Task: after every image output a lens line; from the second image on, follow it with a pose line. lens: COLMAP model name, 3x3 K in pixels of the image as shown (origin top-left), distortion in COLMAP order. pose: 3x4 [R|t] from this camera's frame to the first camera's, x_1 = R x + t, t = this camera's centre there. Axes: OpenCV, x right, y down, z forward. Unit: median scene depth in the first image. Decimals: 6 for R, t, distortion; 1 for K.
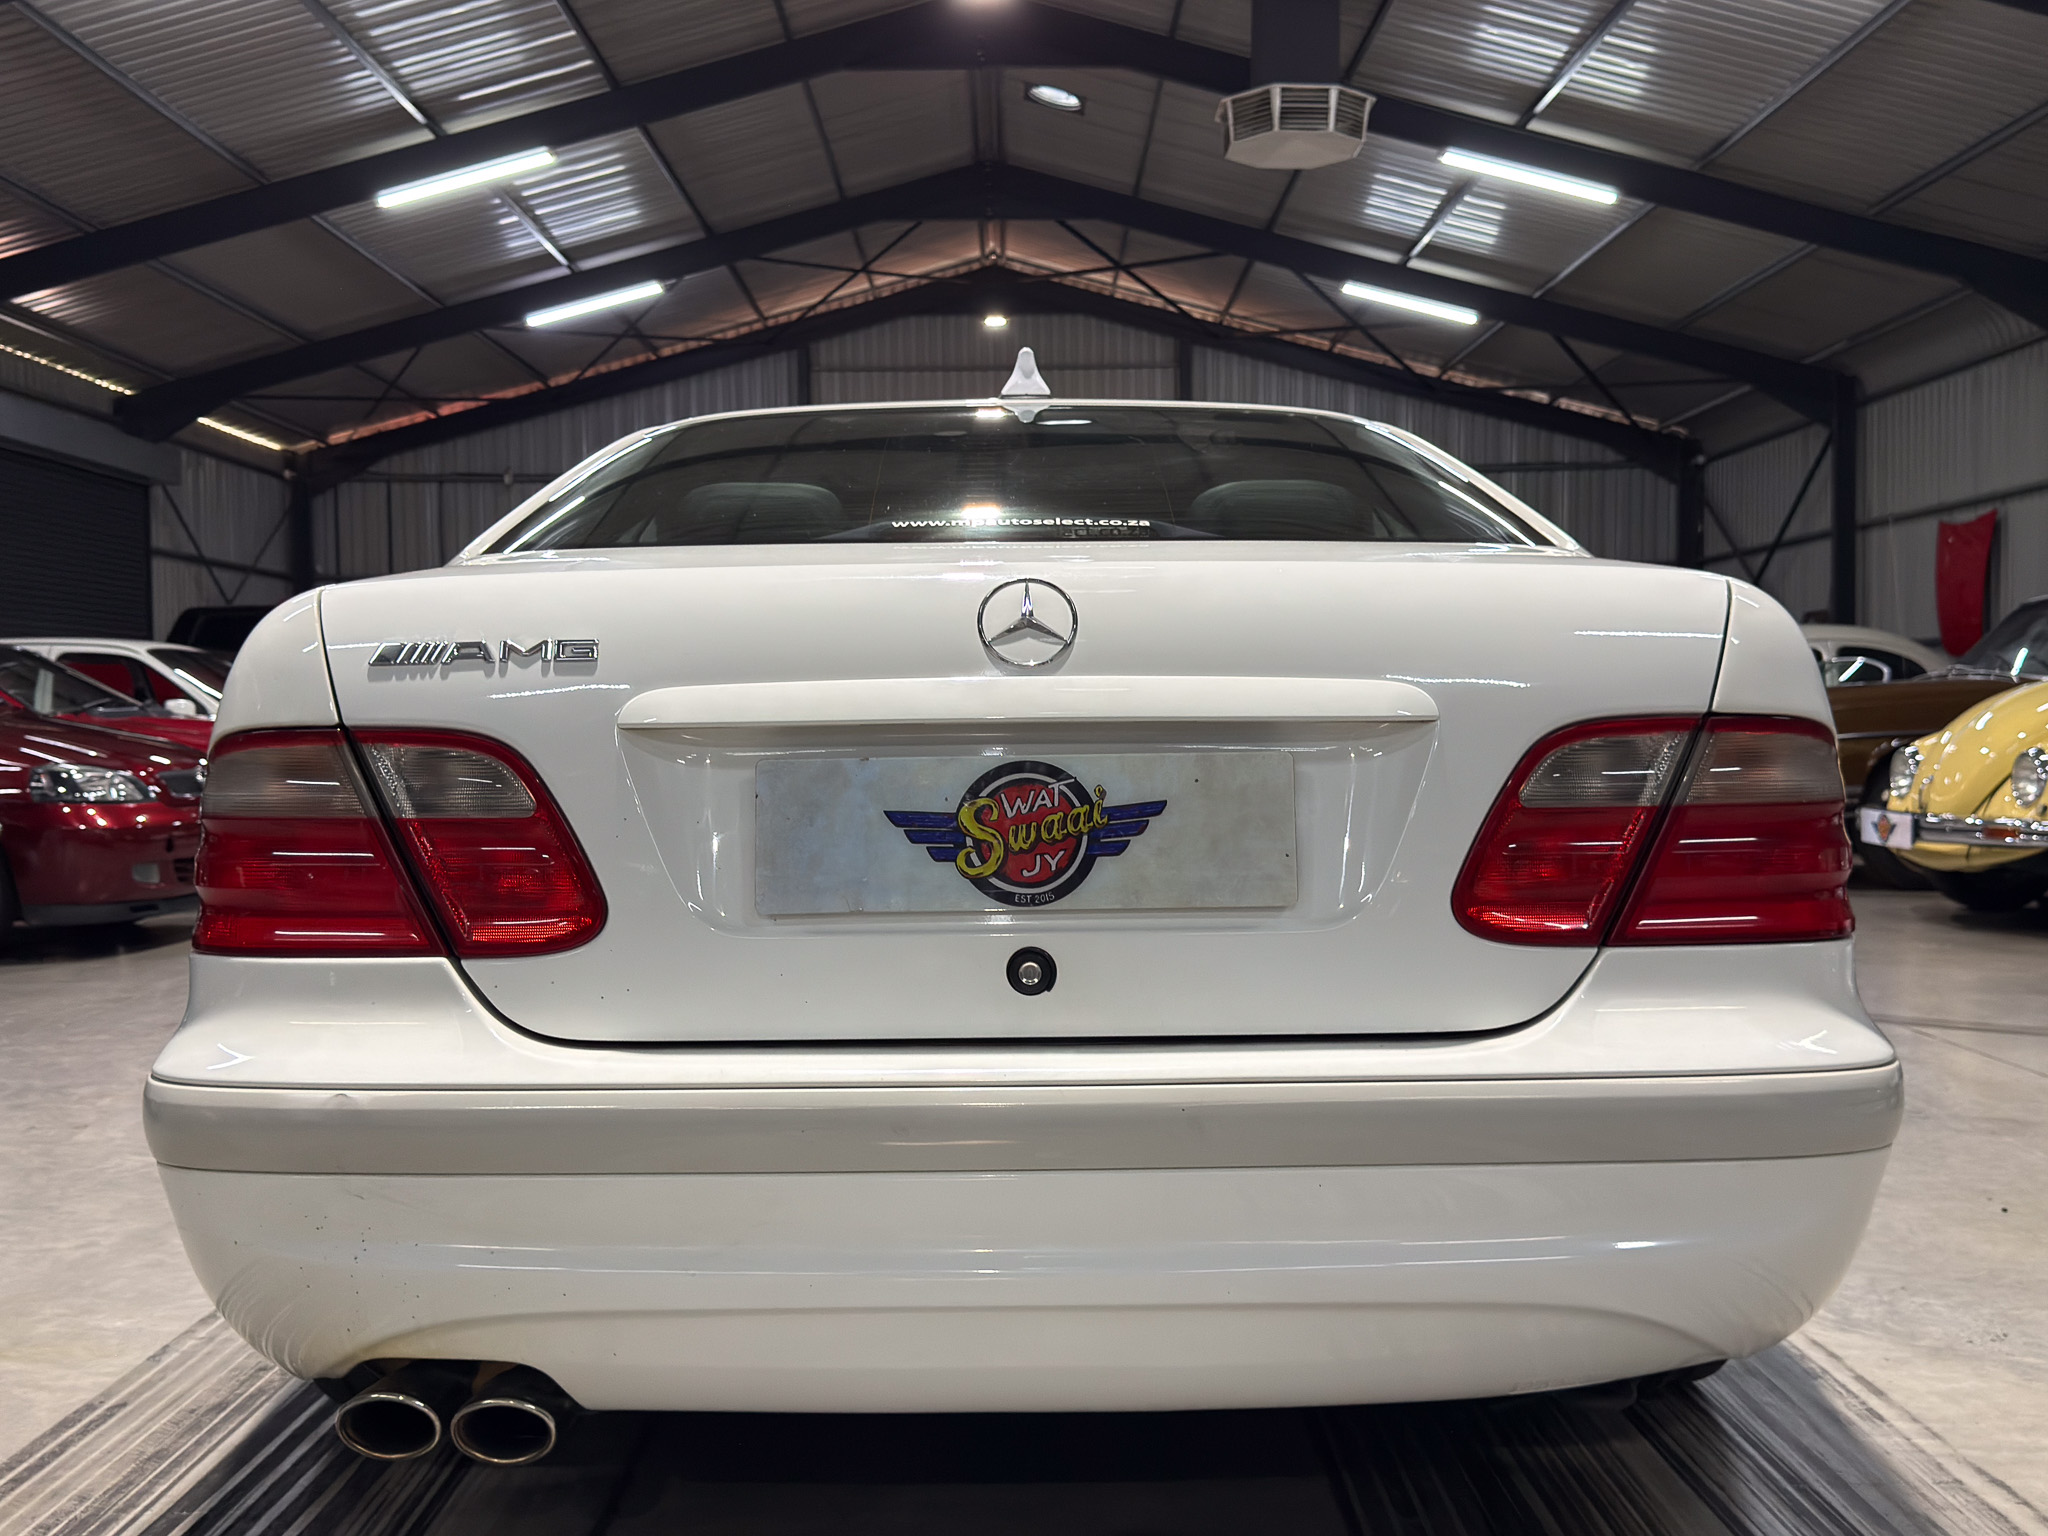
lens RADIAL K [[2053.9, 0, 1017.5], [0, 2053.9, 778.6], [0, 0, 1]] dist [0.097055, -0.218393]
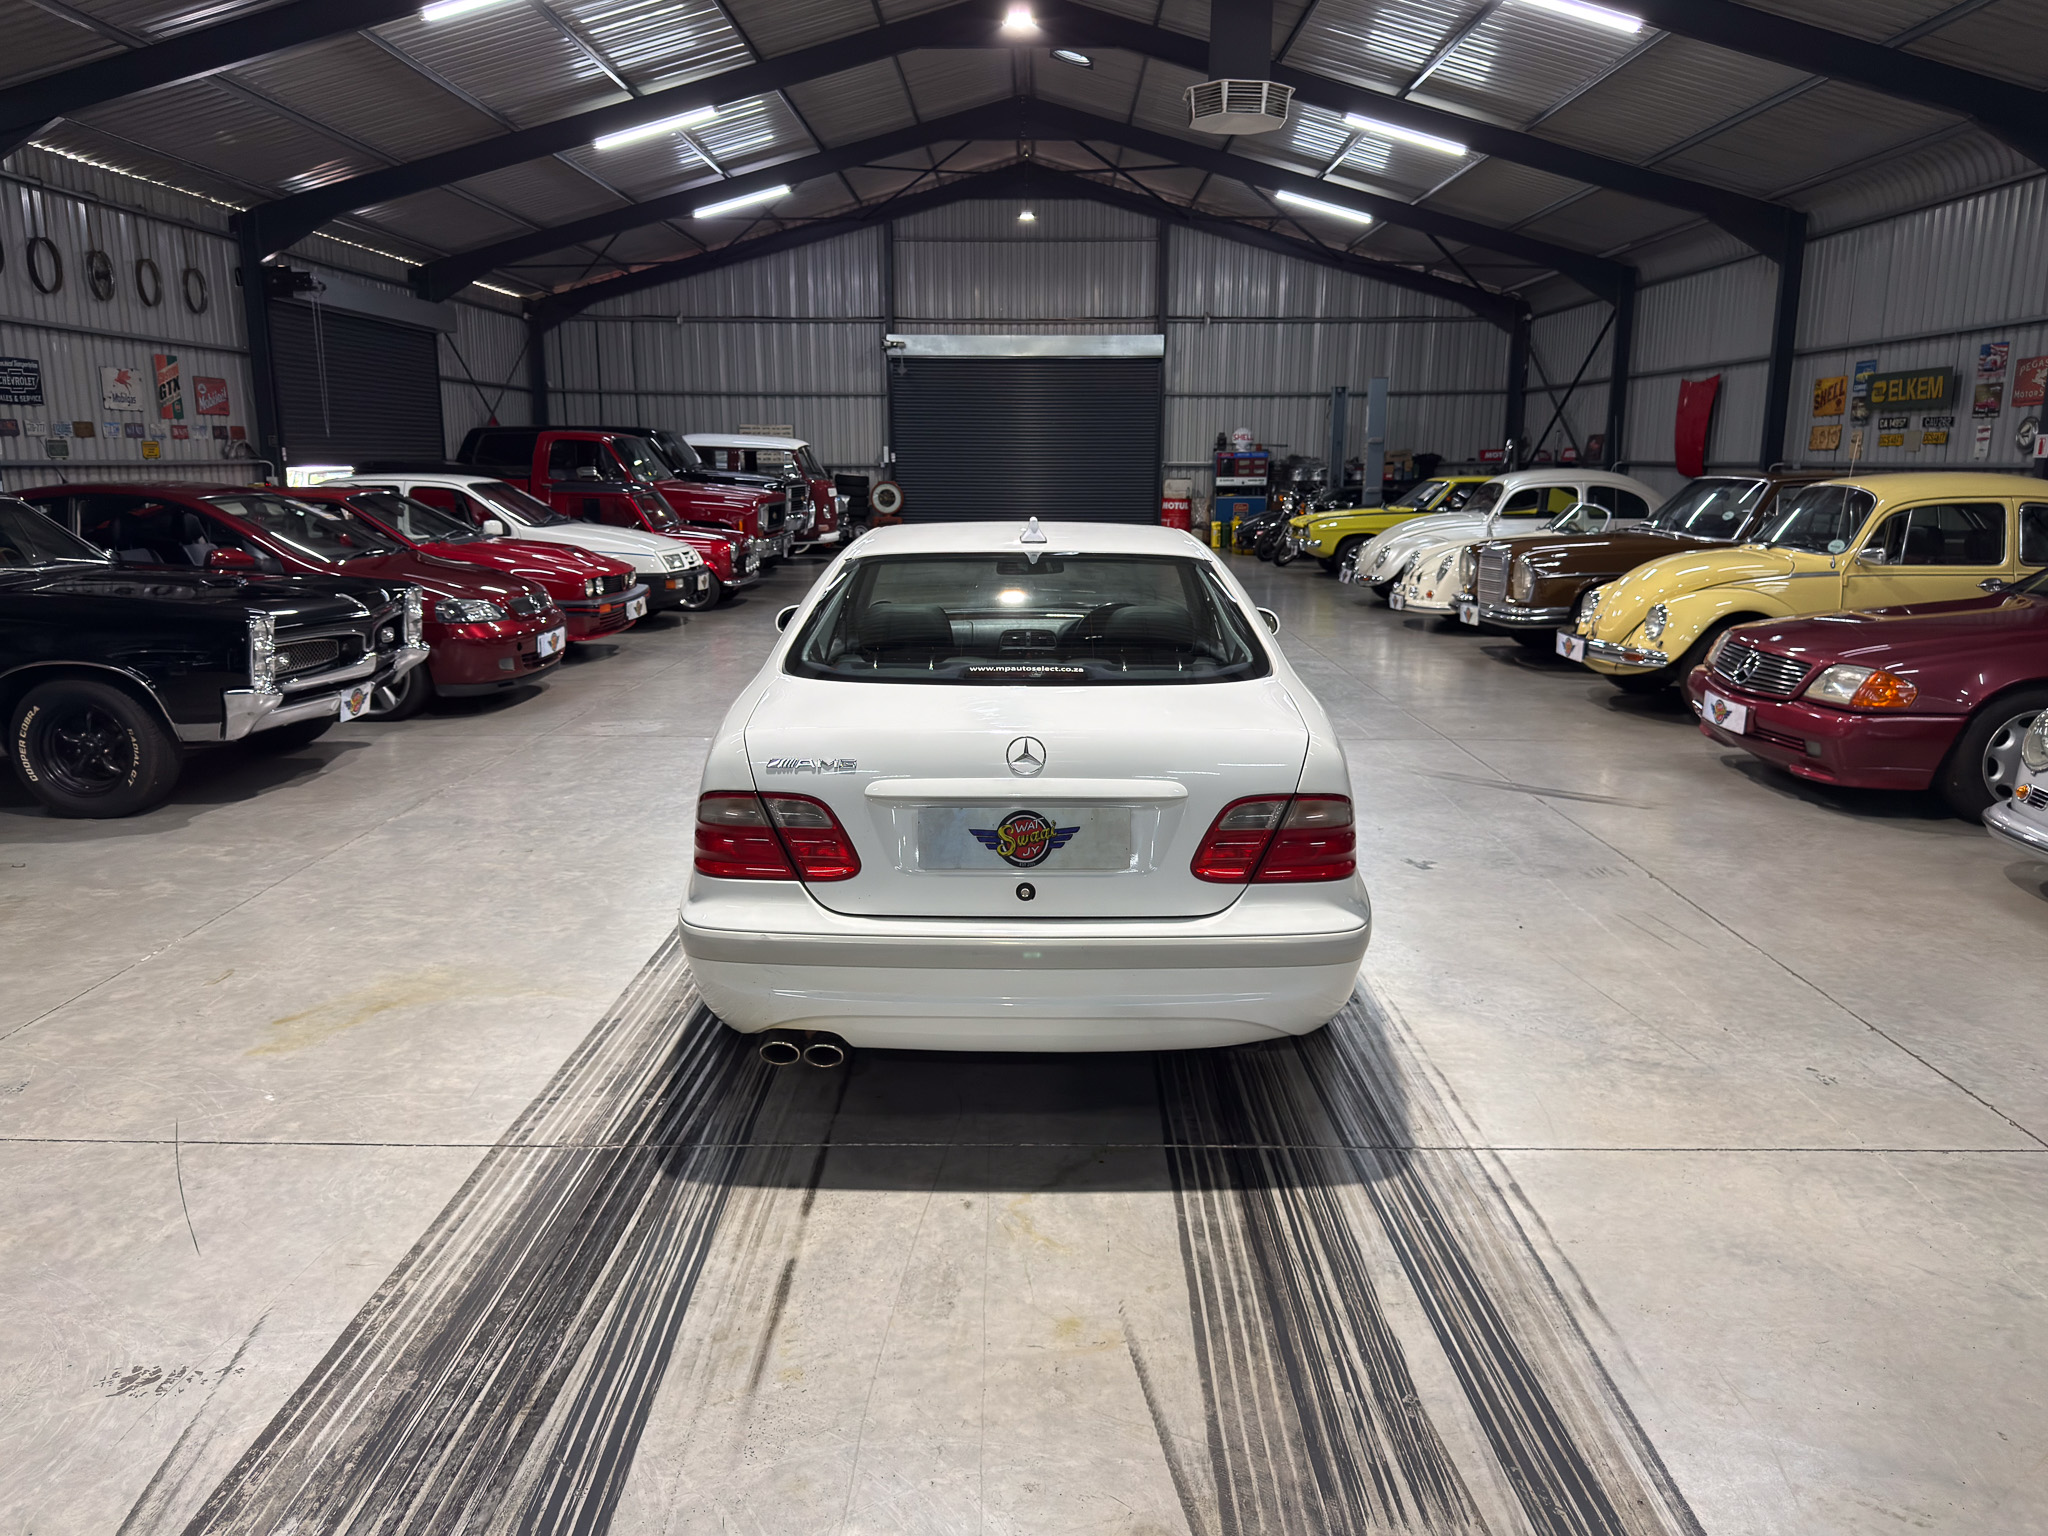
lens RADIAL K [[1482.6, 0, 1019.8], [0, 1482.6, 758.1], [0, 0, 1]] dist [0.053042, -0.100537]
pose [[0.999815, 0.015924, -0.010813, 0.001486], [-0.013891, 0.985806, 0.167311, -0.033749], [0.013323, -0.167130, 0.985845, -0.071059]]
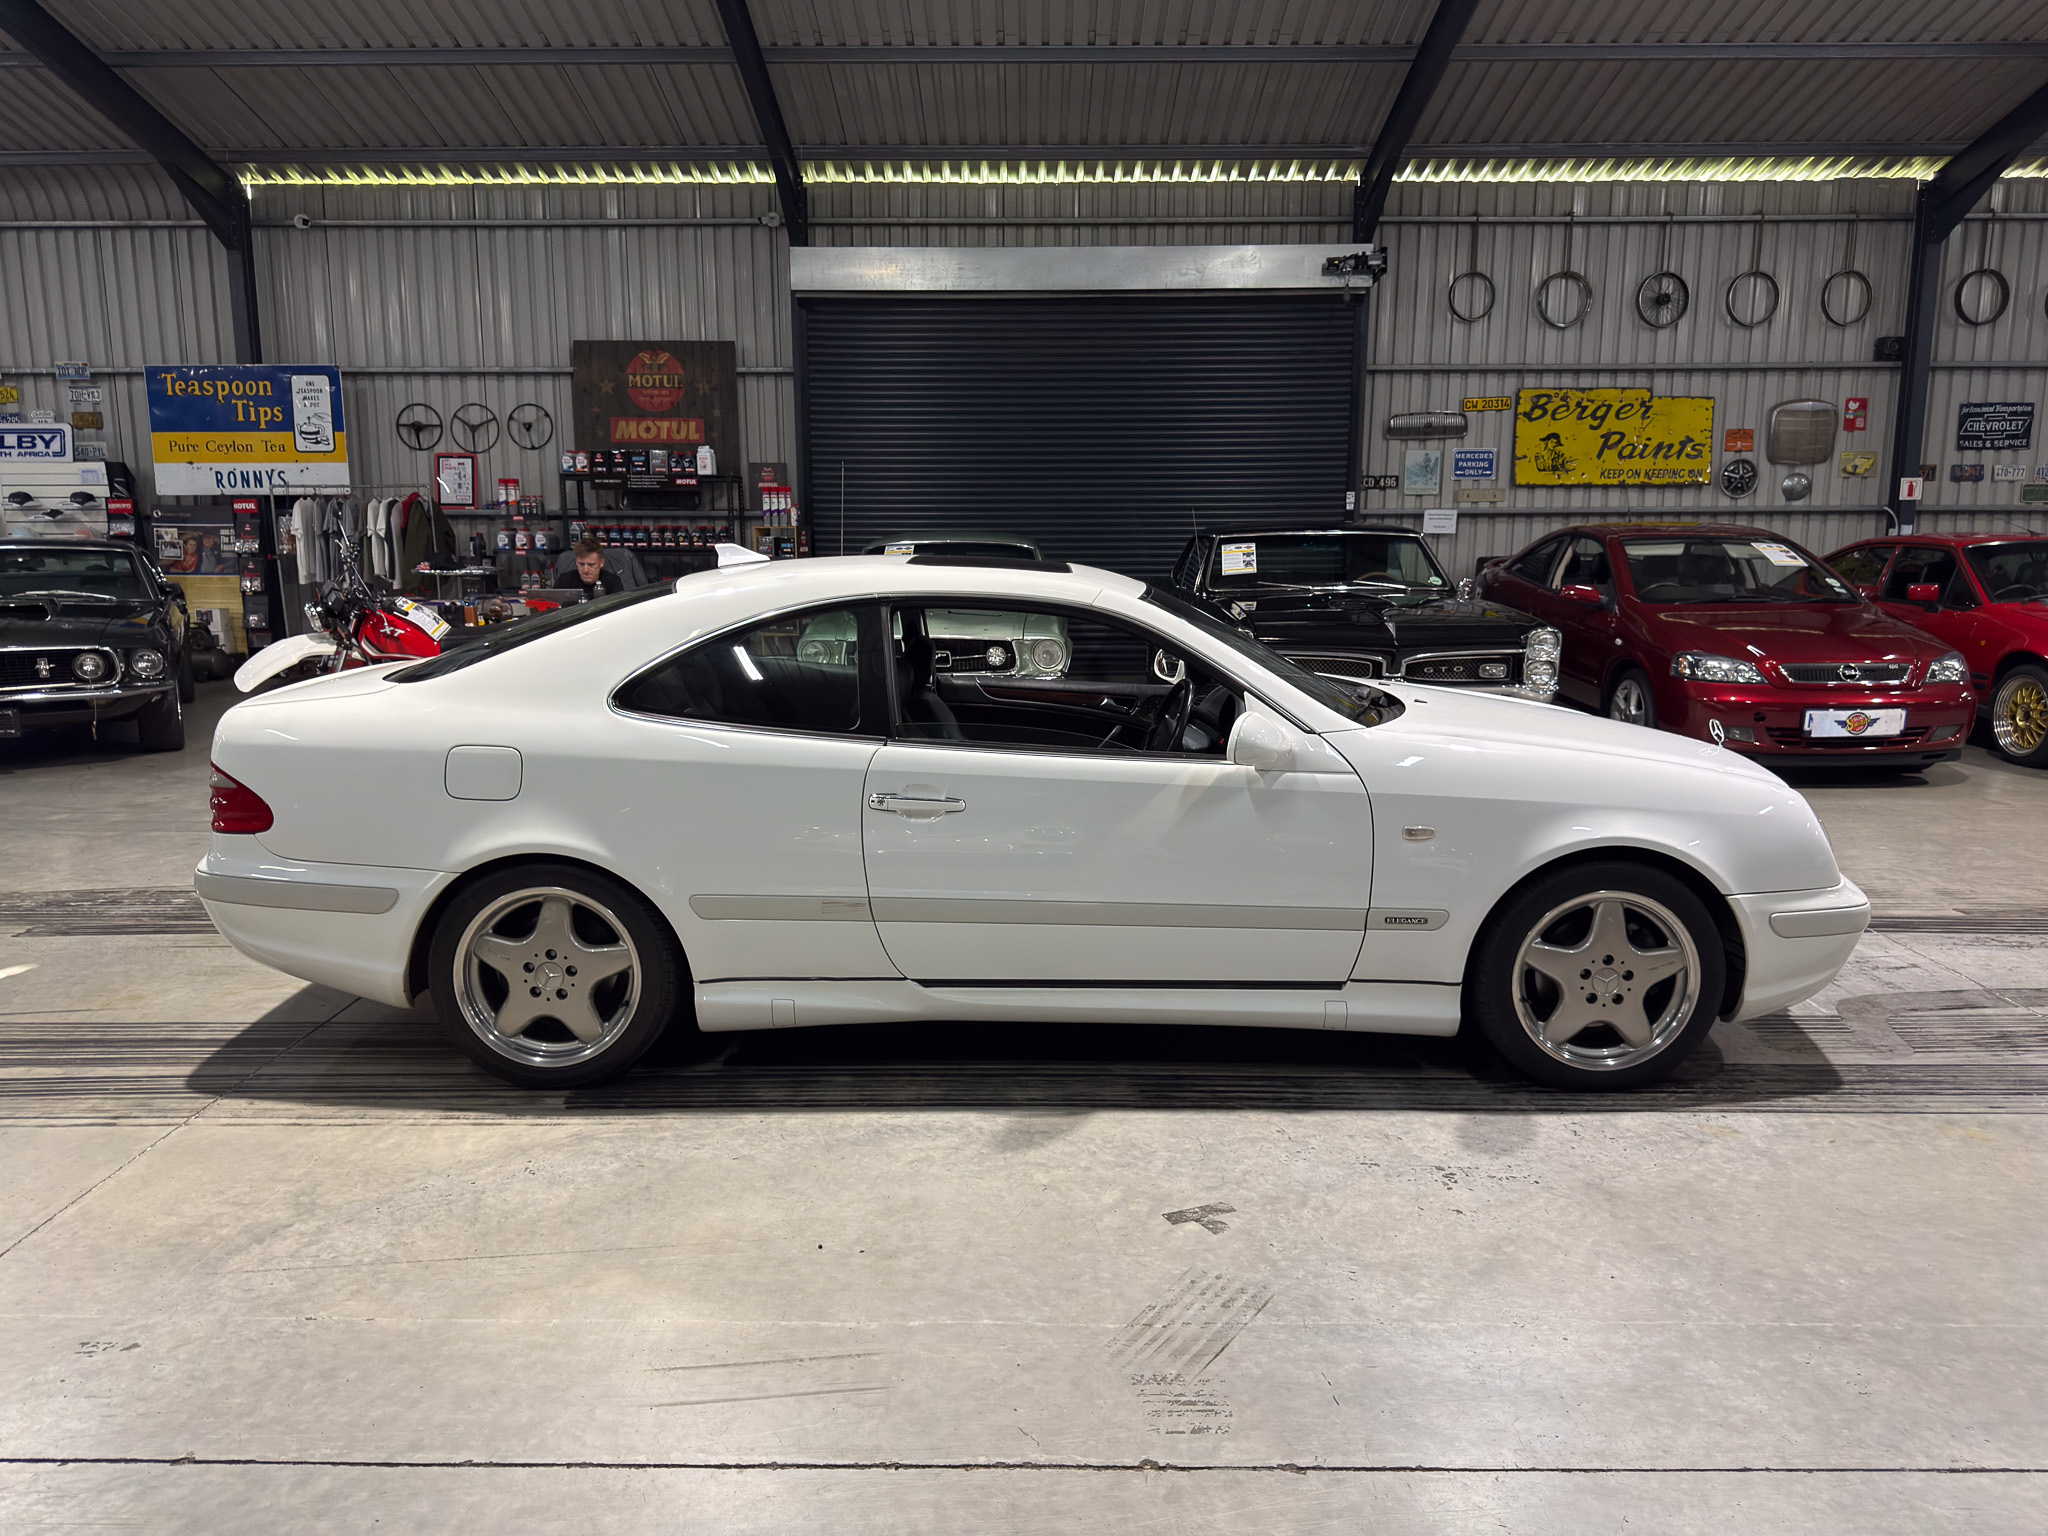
lens RADIAL K [[1441.6, 0, 1002.8], [0, 1441.6, 758.5], [0, 0, 1]] dist [0.015948, -0.027281]
pose [[-0.016393, 0.169195, -0.985446, 0.232125], [-0.015840, 0.985411, 0.169453, -0.039626], [0.999740, 0.018388, -0.013474, 0.206799]]
